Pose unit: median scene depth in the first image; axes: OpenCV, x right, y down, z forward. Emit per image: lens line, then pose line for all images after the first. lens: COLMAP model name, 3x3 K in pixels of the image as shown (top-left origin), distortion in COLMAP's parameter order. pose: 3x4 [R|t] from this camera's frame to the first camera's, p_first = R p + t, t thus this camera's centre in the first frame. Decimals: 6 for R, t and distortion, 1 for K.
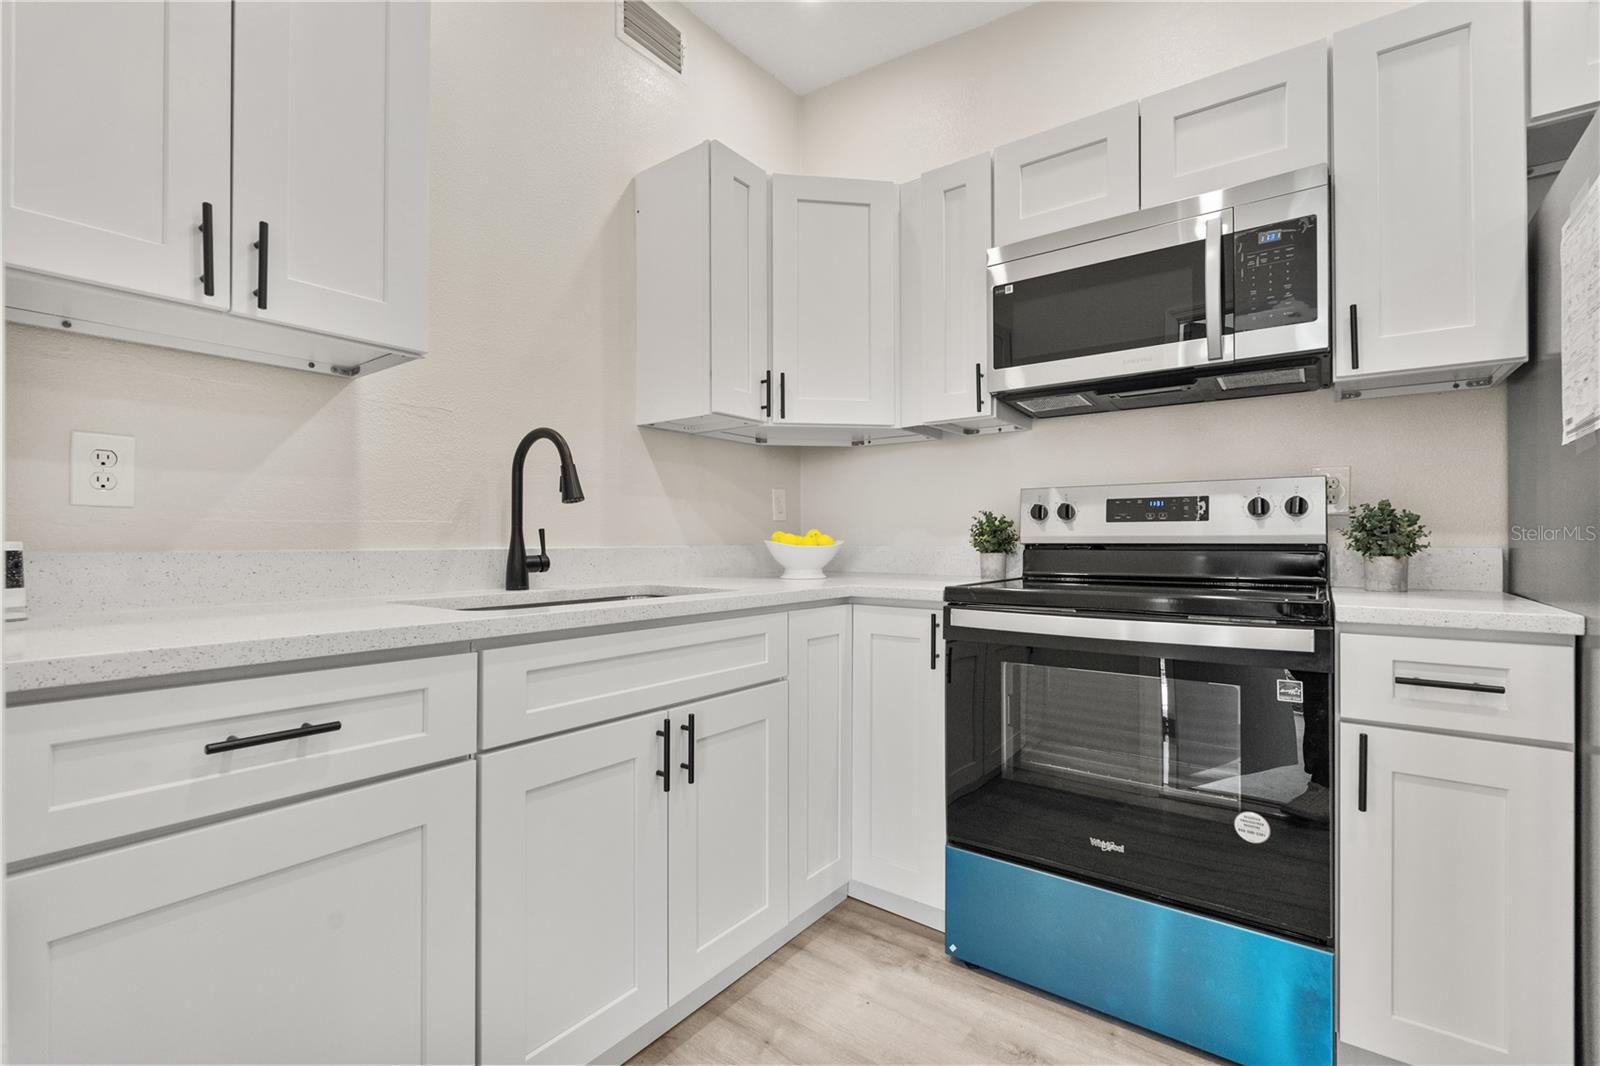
lens RADIAL K [[707.8, 0, 804.6], [0, 707.8, 533.1], [0, 0, 1]] dist [-0.003704, 0.000172]
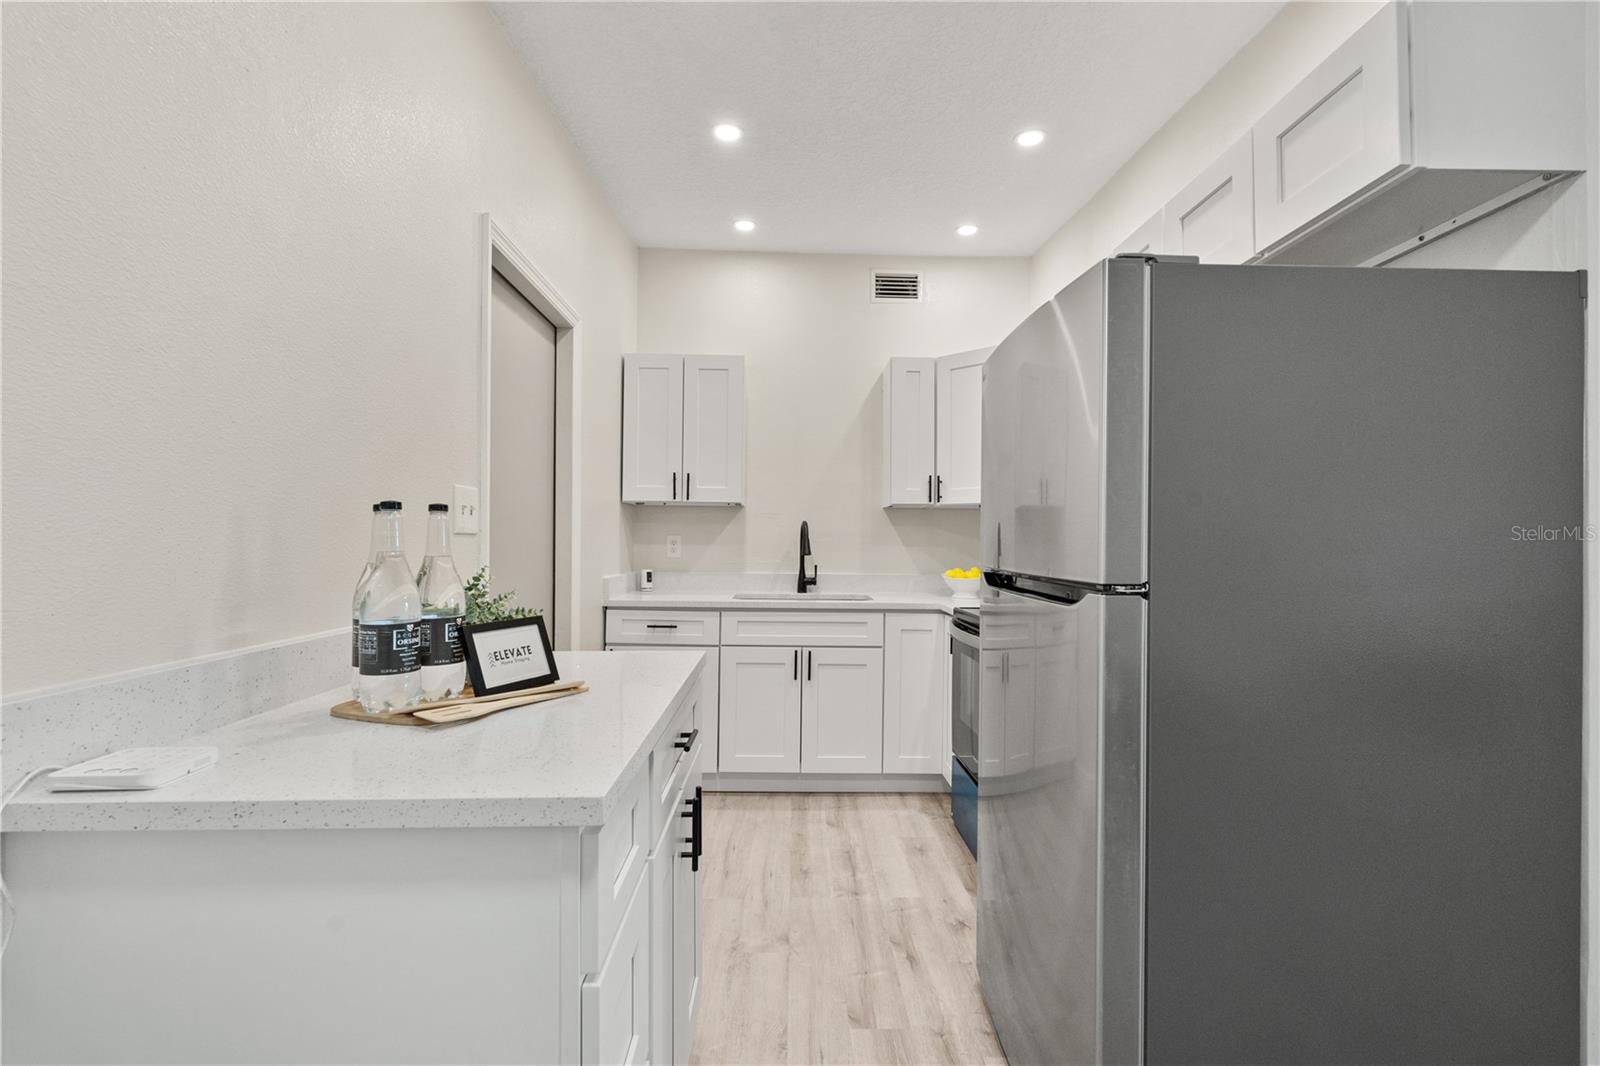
lens RADIAL K [[707.8, 0, 798.1], [0, 707.8, 531.0], [0, 0, 1]] dist [-0.003704, 0.000172]
pose [[0.610067, -0.002603, -0.792346, 1.407732], [-0.002123, 0.999986, -0.004919, -0.107490], [0.792347, 0.004683, 0.610052, -0.384984]]
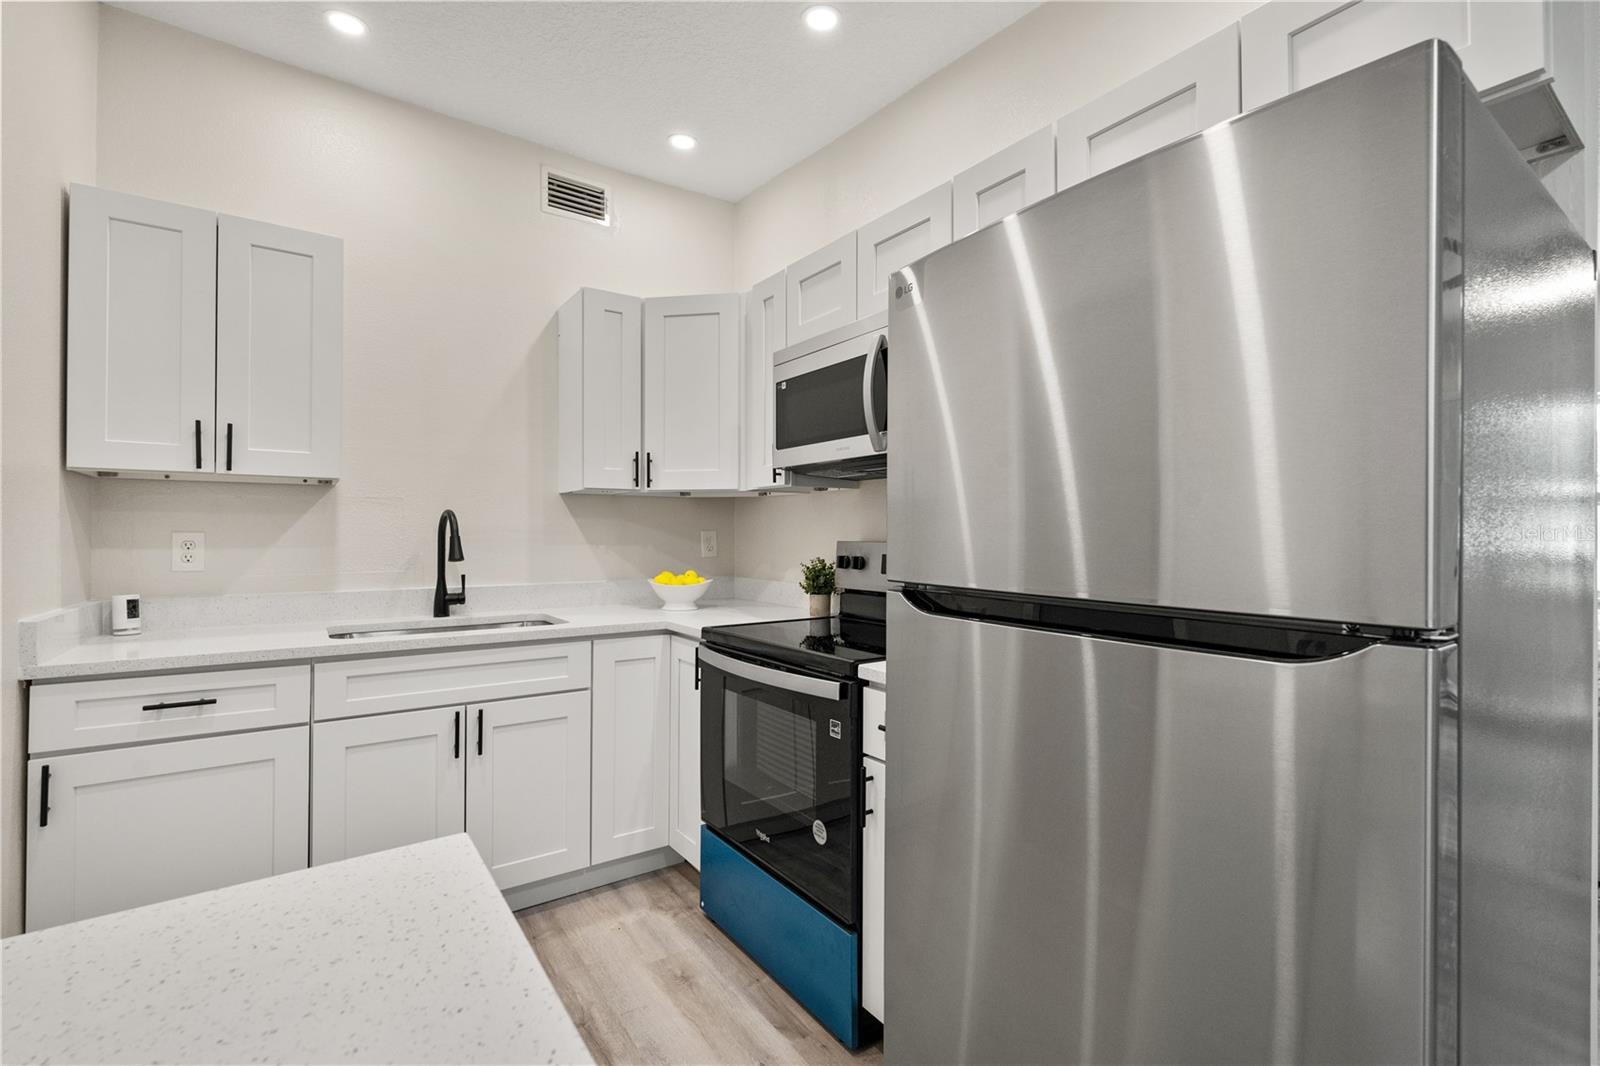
lens RADIAL K [[707.8, 0, 804.4], [0, 707.8, 528.4], [0, 0, 1]] dist [-0.003704, 0.000172]
pose [[0.950823, 0.000407, -0.309733, 0.817566], [0.000298, 0.999997, 0.002230, -0.114038], [0.309733, -0.002213, 0.950821, -0.189186]]
